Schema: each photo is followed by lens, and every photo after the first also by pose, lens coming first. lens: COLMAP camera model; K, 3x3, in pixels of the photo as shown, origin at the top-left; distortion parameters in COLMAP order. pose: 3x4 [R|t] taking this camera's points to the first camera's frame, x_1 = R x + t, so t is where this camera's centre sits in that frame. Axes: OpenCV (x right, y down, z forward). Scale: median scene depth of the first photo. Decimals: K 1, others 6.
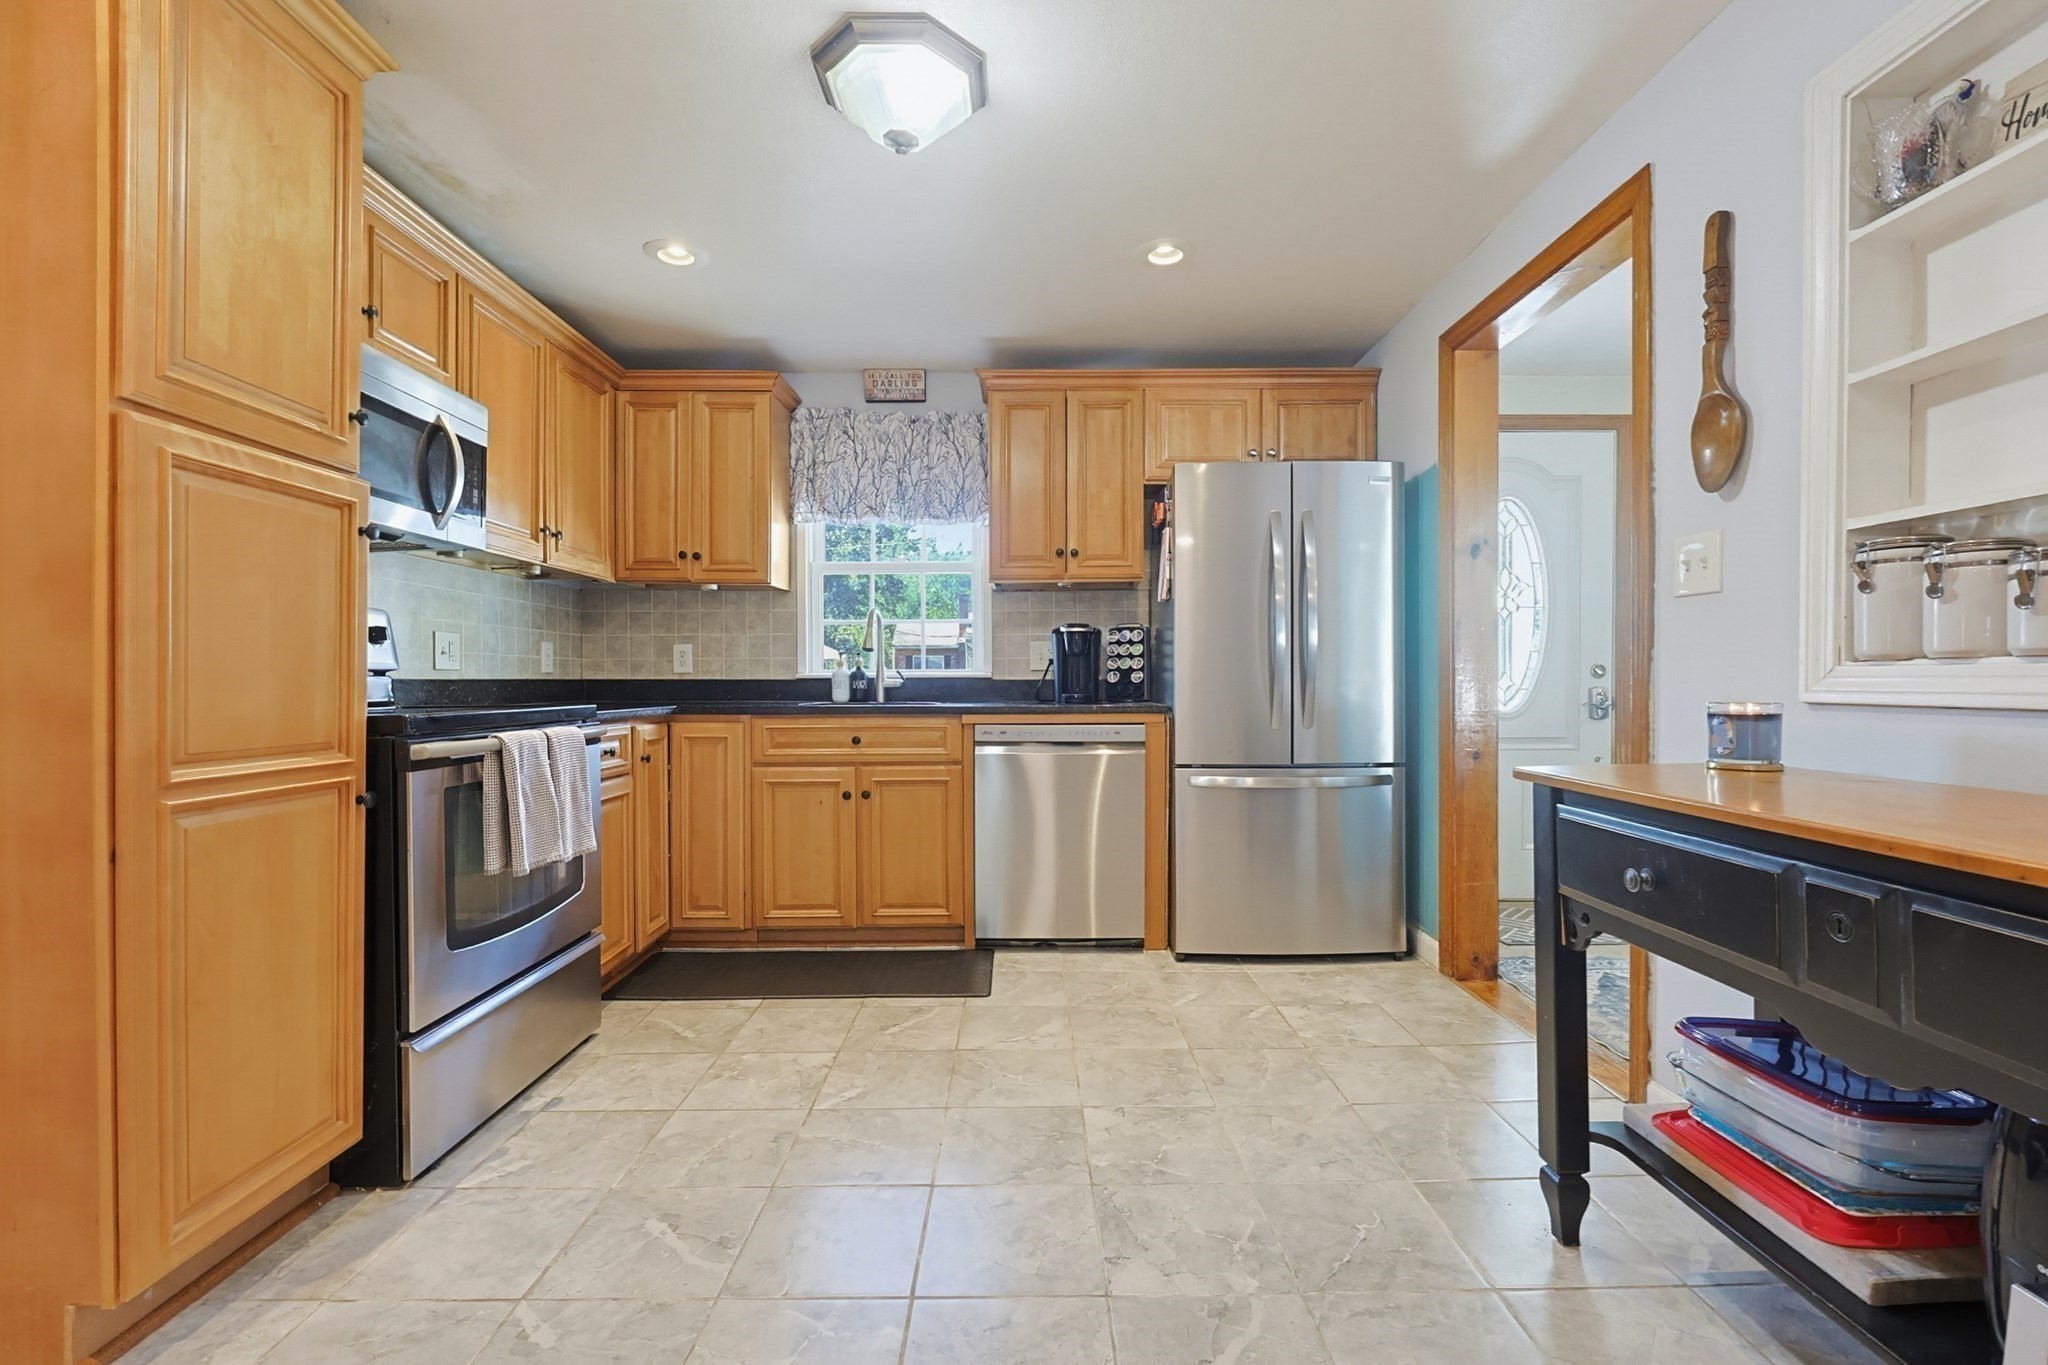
lens RADIAL K [[878.7, 0, 1026.5], [0, 878.7, 682.8], [0, 0, 1]] dist [-0.003544, 0.000099]
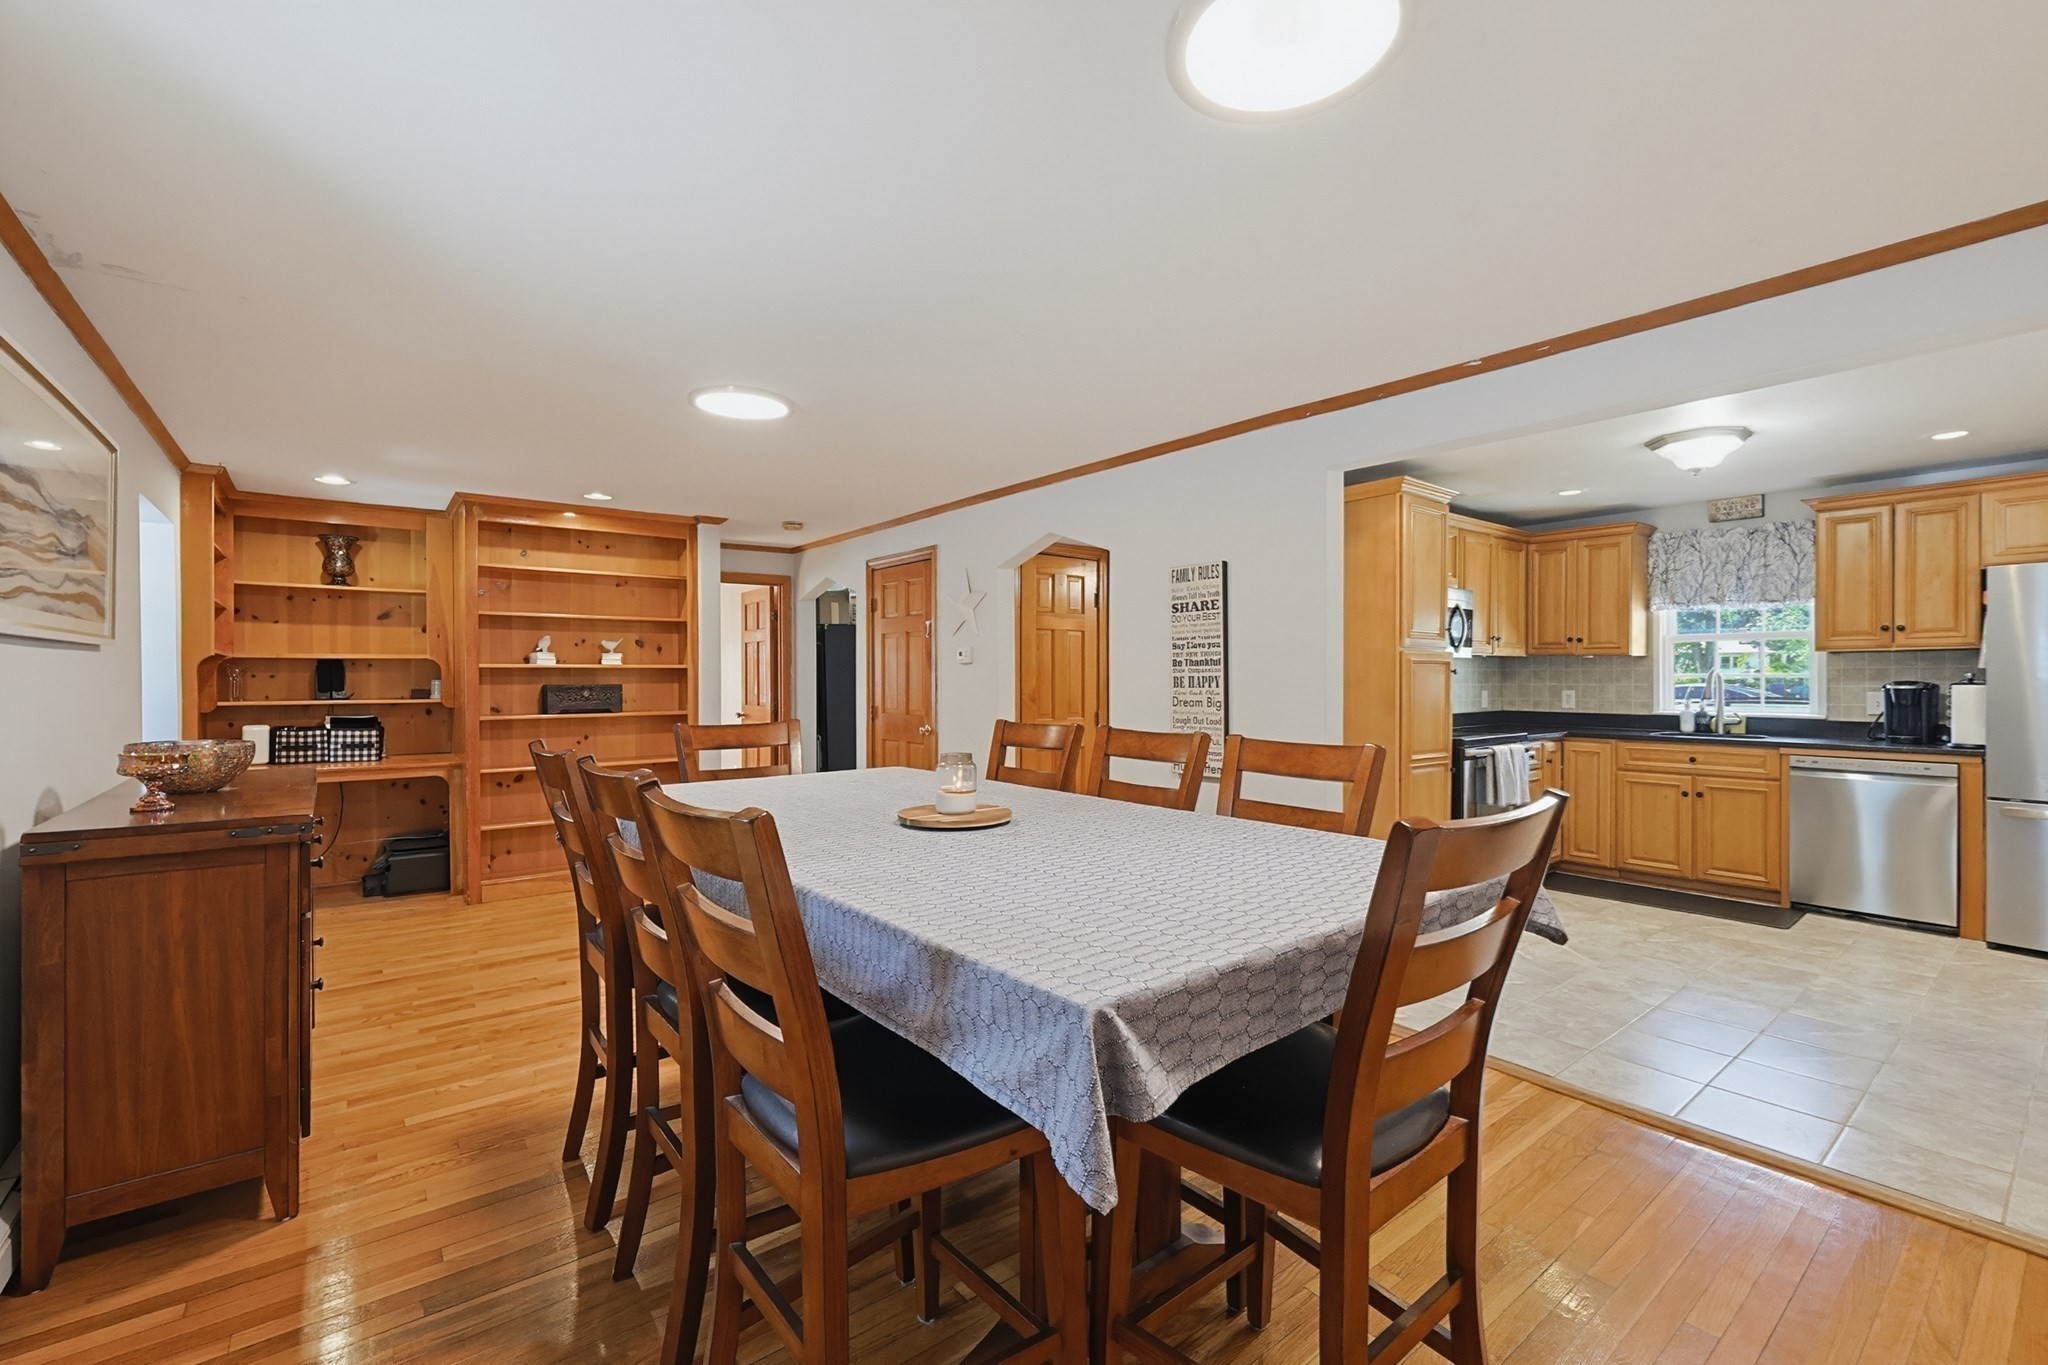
lens RADIAL K [[878.7, 0, 1025.9], [0, 878.7, 680.8], [0, 0, 1]] dist [-0.003544, 0.000099]
pose [[0.615718, 0.006202, -0.787942, 0.278553], [-0.002698, 0.999980, 0.005763, -0.073467], [0.787962, -0.001422, 0.615722, -0.819579]]
